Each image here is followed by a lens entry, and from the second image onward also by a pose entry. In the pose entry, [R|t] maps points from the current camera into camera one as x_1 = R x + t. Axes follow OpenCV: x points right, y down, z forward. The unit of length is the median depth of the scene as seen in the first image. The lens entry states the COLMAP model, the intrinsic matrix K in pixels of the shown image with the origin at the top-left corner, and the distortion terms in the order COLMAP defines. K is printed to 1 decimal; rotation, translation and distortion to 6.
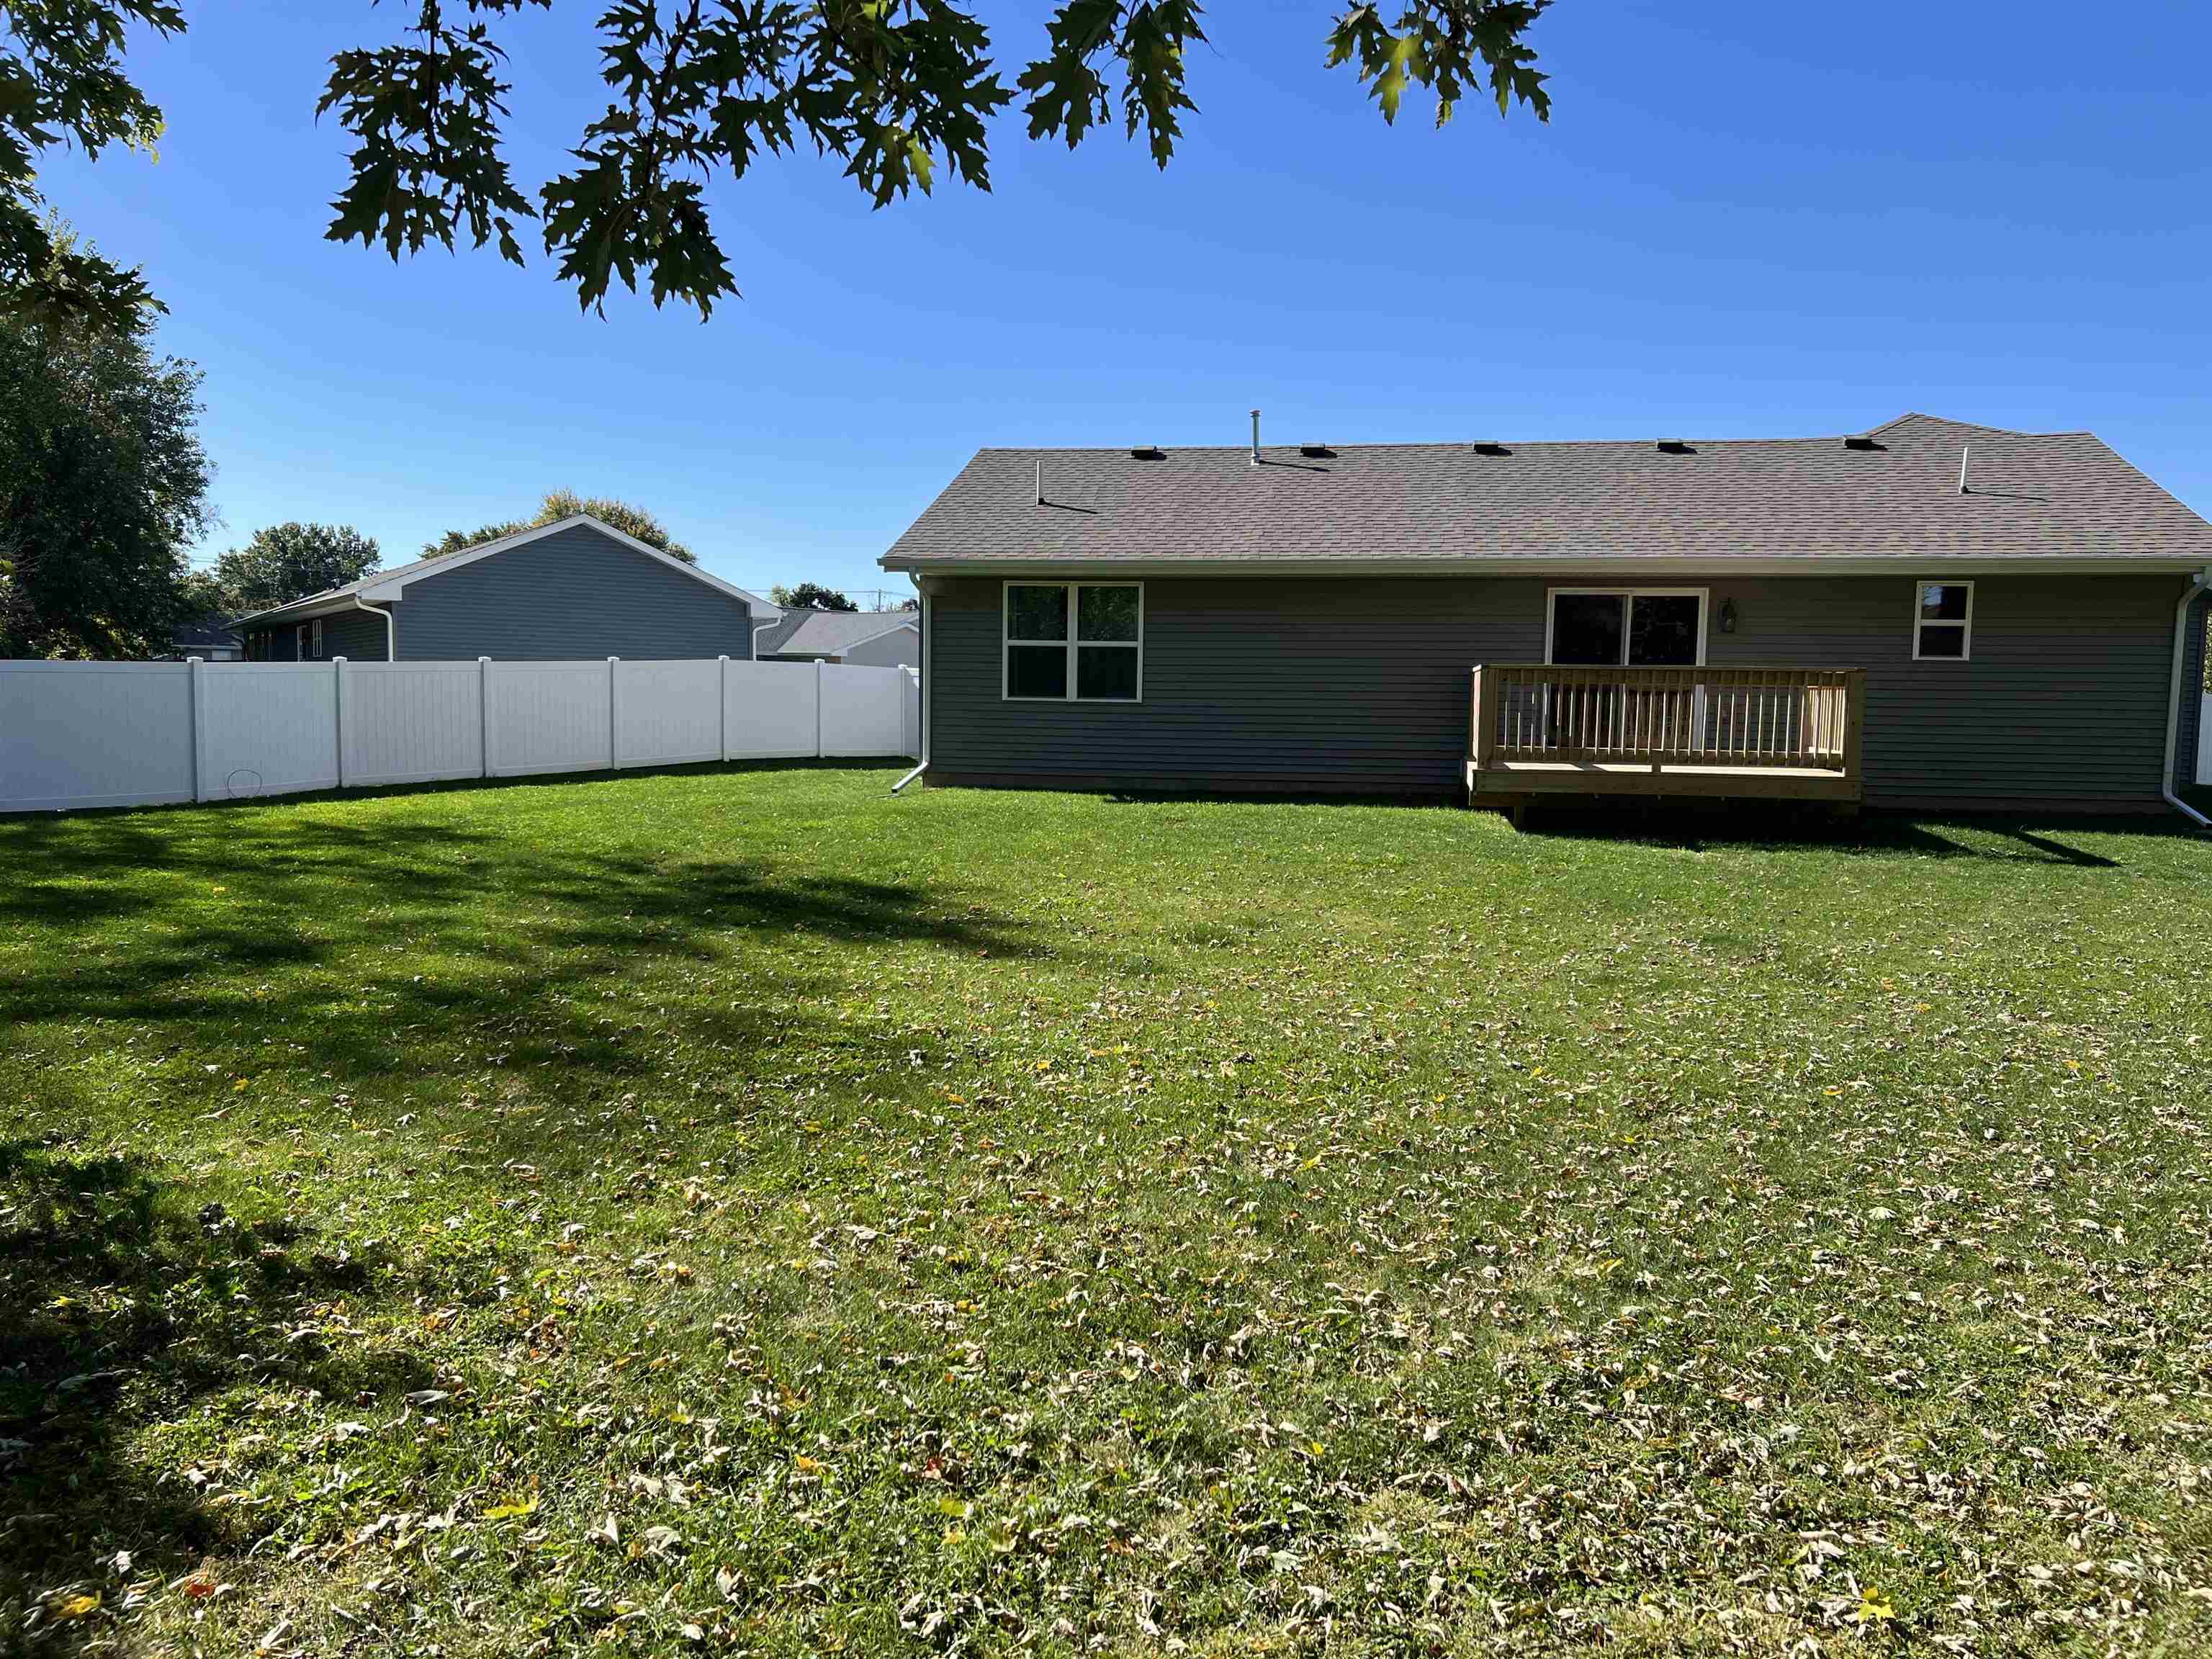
lens RADIAL K [[1660.0, 0, 1107.6], [0, 1660.0, 864.3], [0, 0, 1]] dist [0.057388, -0.057873]
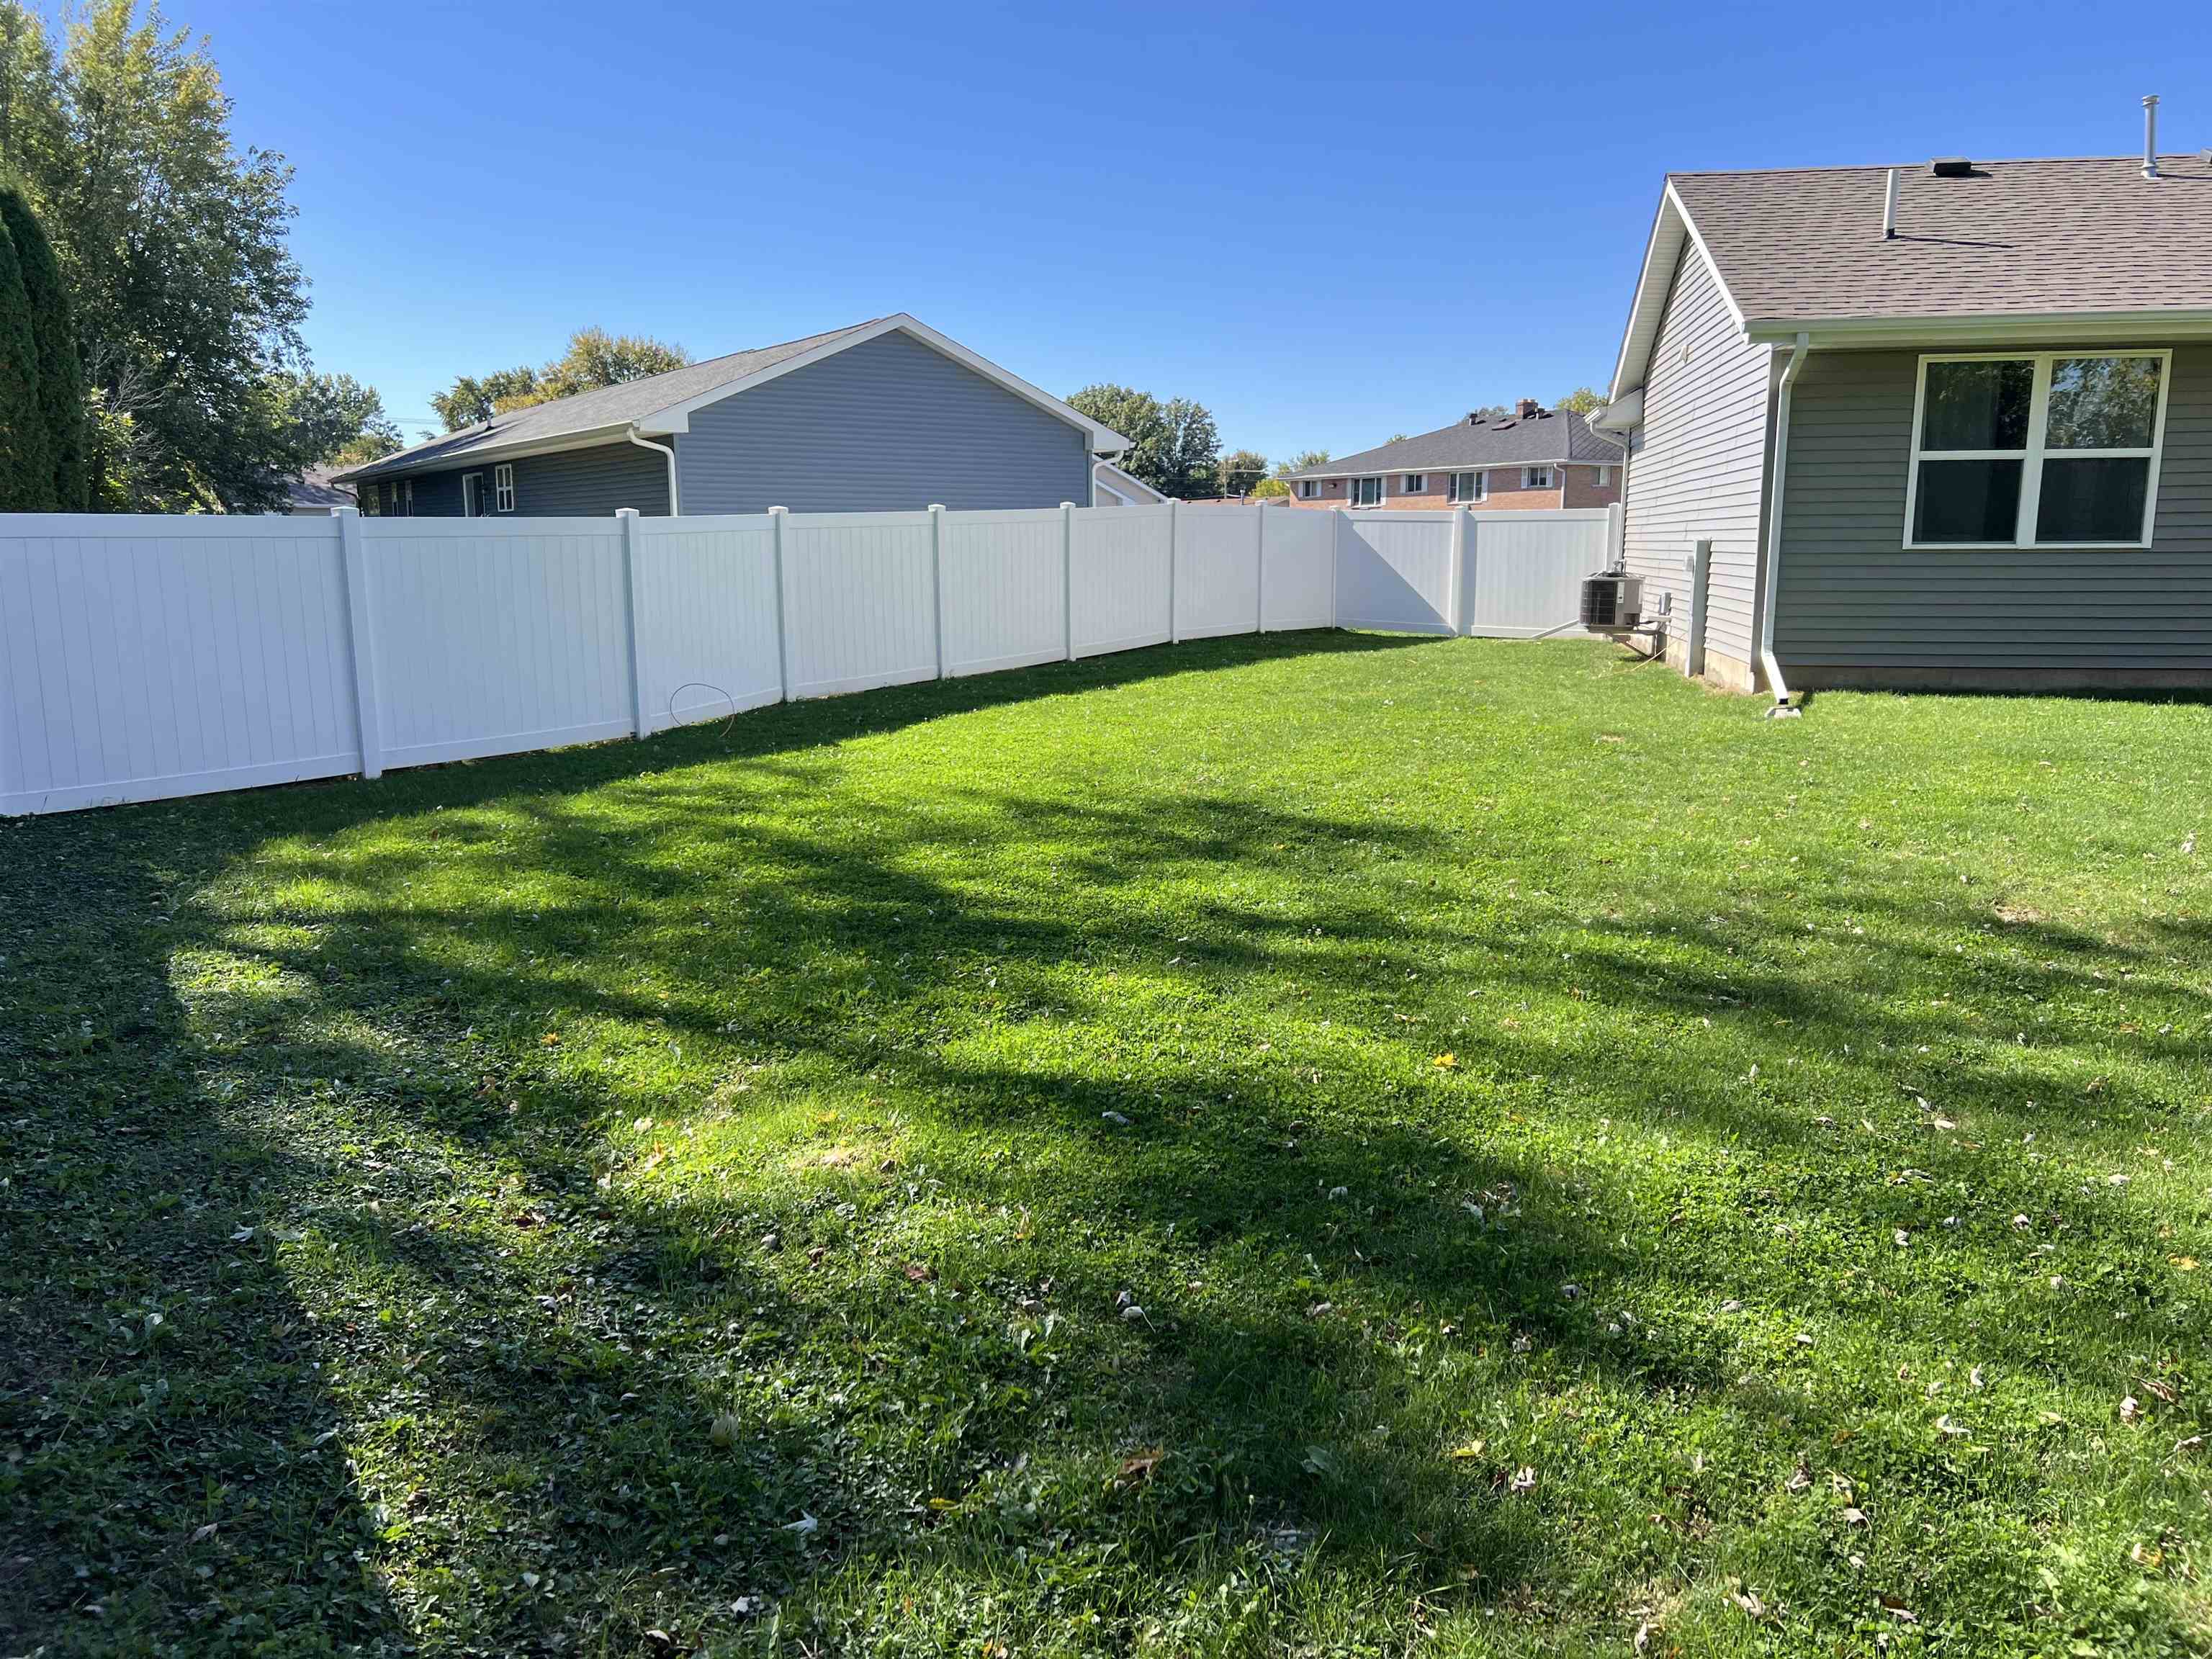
lens RADIAL K [[1660.0, 0, 1104.3], [0, 1660.0, 824.5], [0, 0, 1]] dist [0.057388, -0.057873]
pose [[0.999771, -0.020132, 0.007256, -0.717641], [0.019599, 0.997546, 0.067209, -0.084686], [-0.008592, -0.067052, 0.997713, 0.705295]]
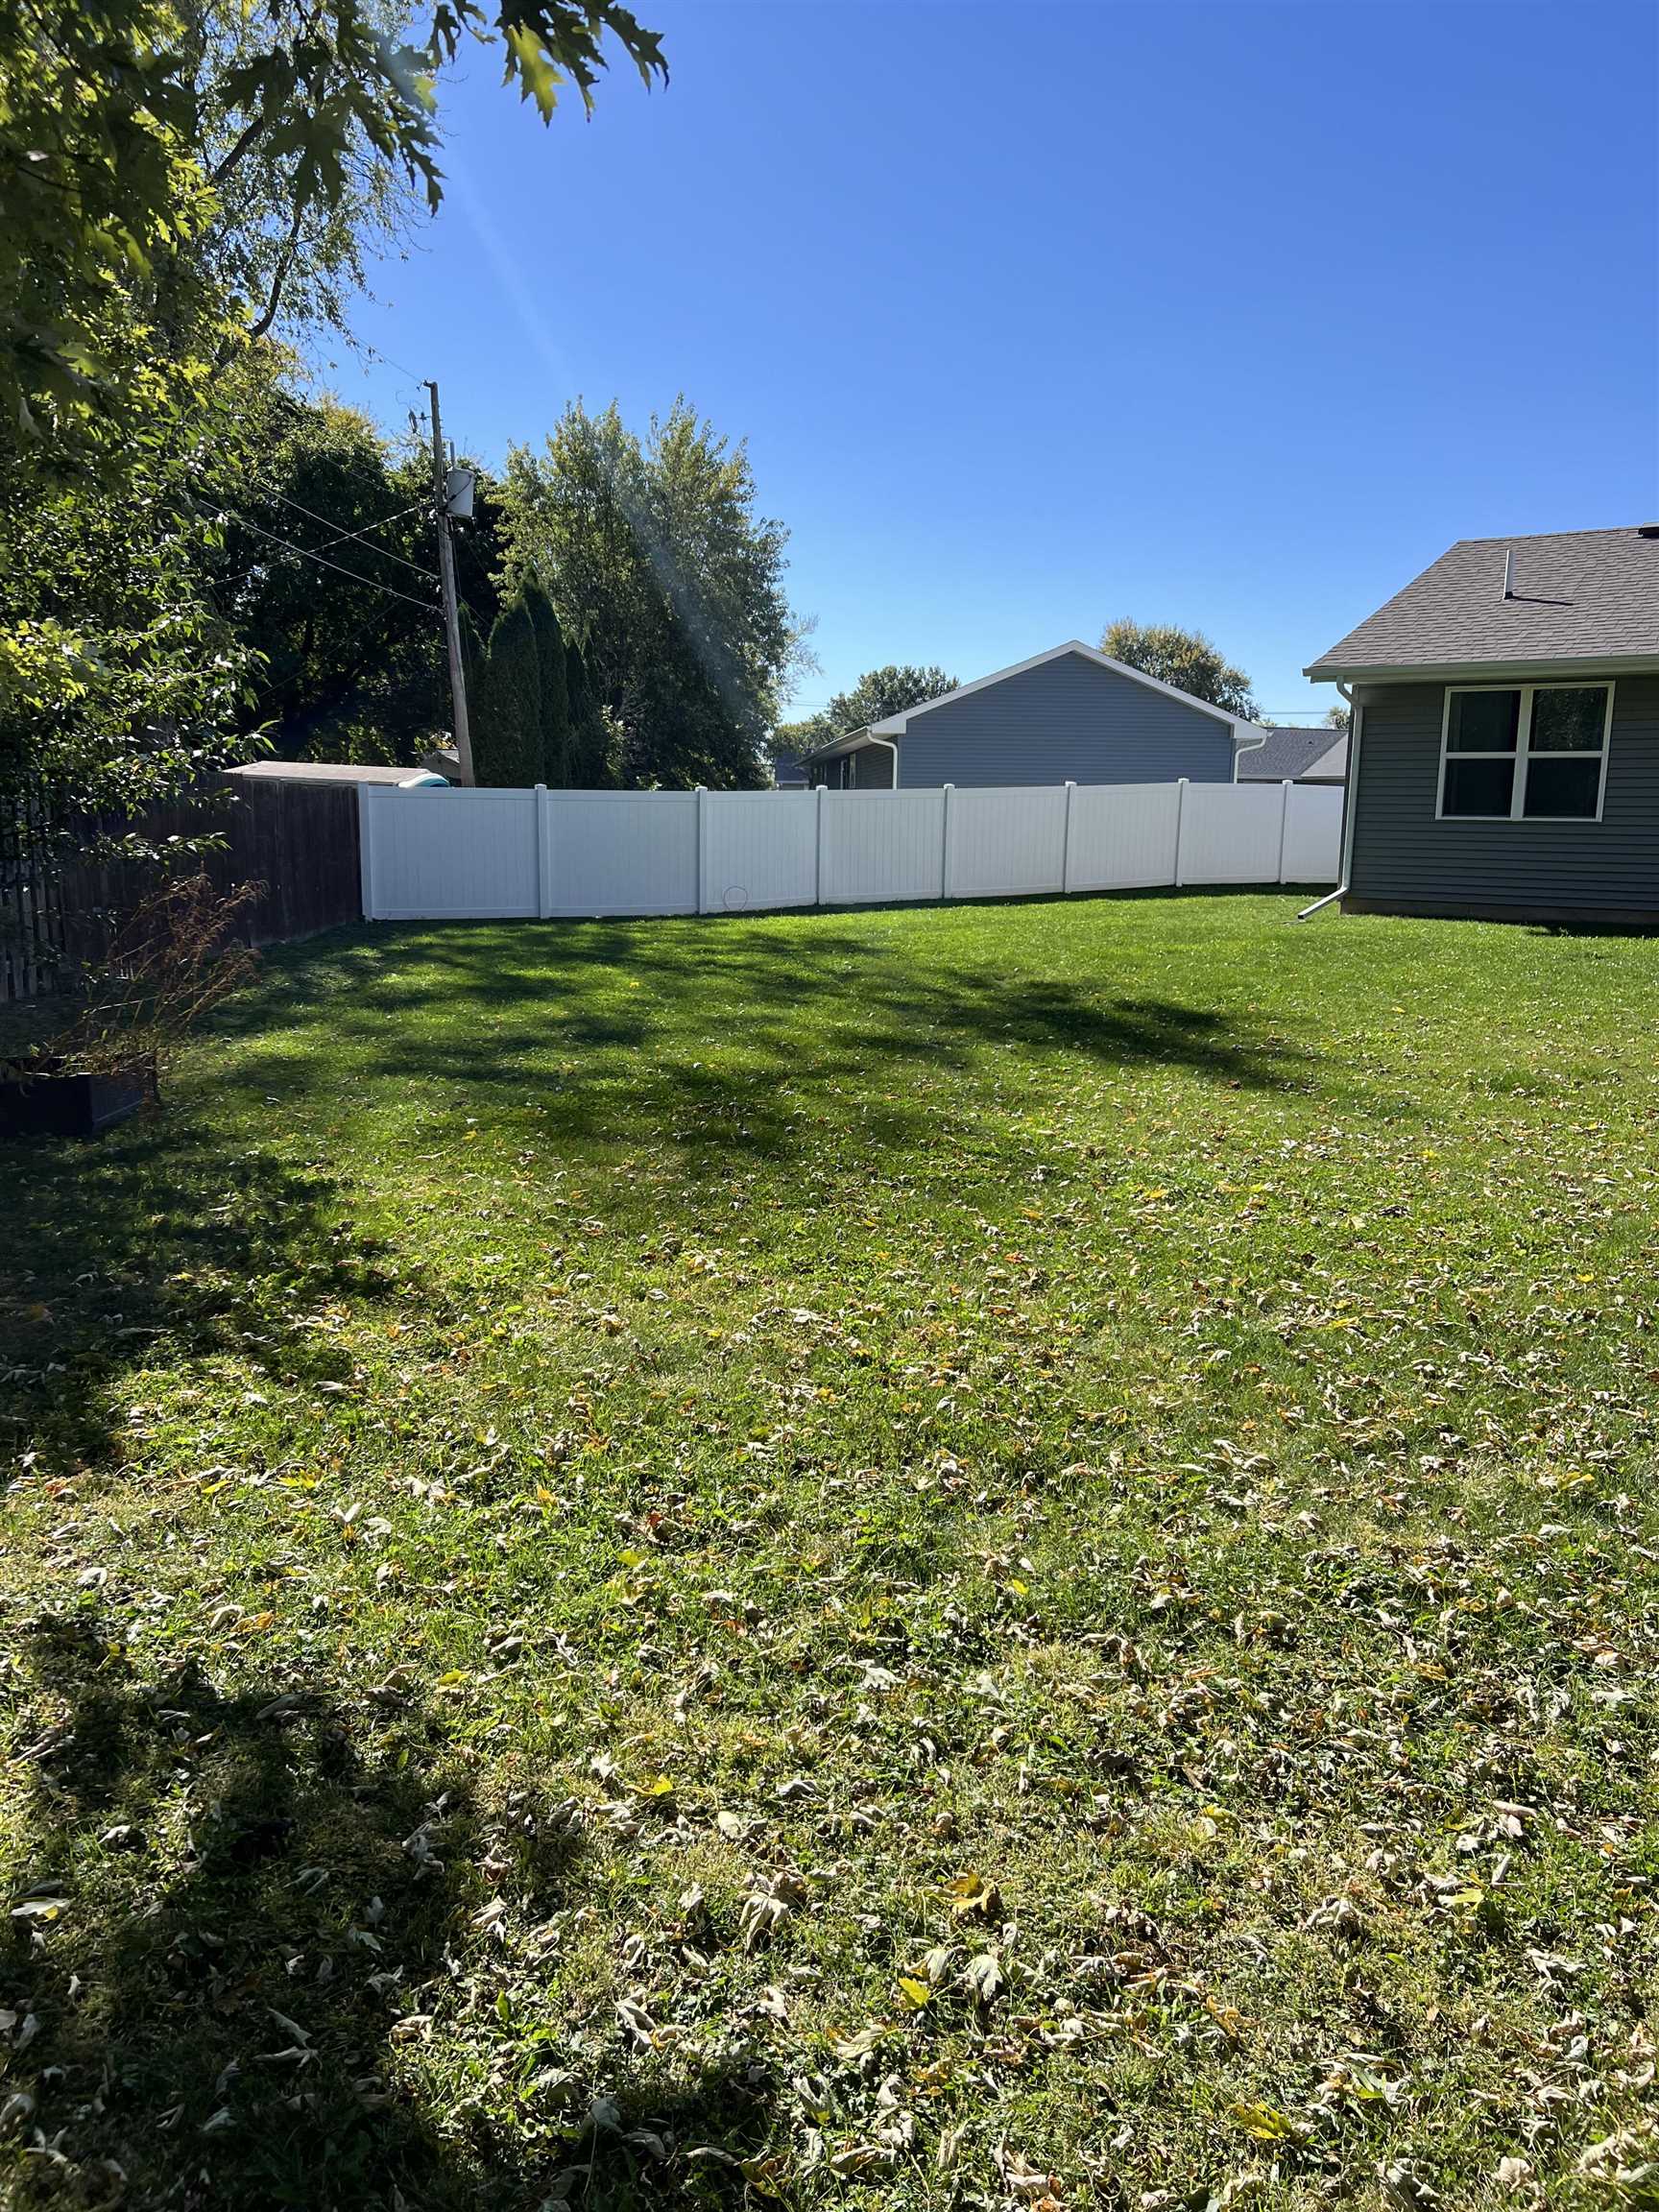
lens RADIAL K [[1660.0, 0, 833.1], [0, 1660.0, 1116.7], [0, 0, 1]] dist [0.057388, -0.057873]
pose [[0.883442, 0.081319, -0.461431, 0.158468], [-0.047792, 0.995327, 0.083906, 0.004081], [0.466097, -0.052073, 0.883200, 0.047513]]
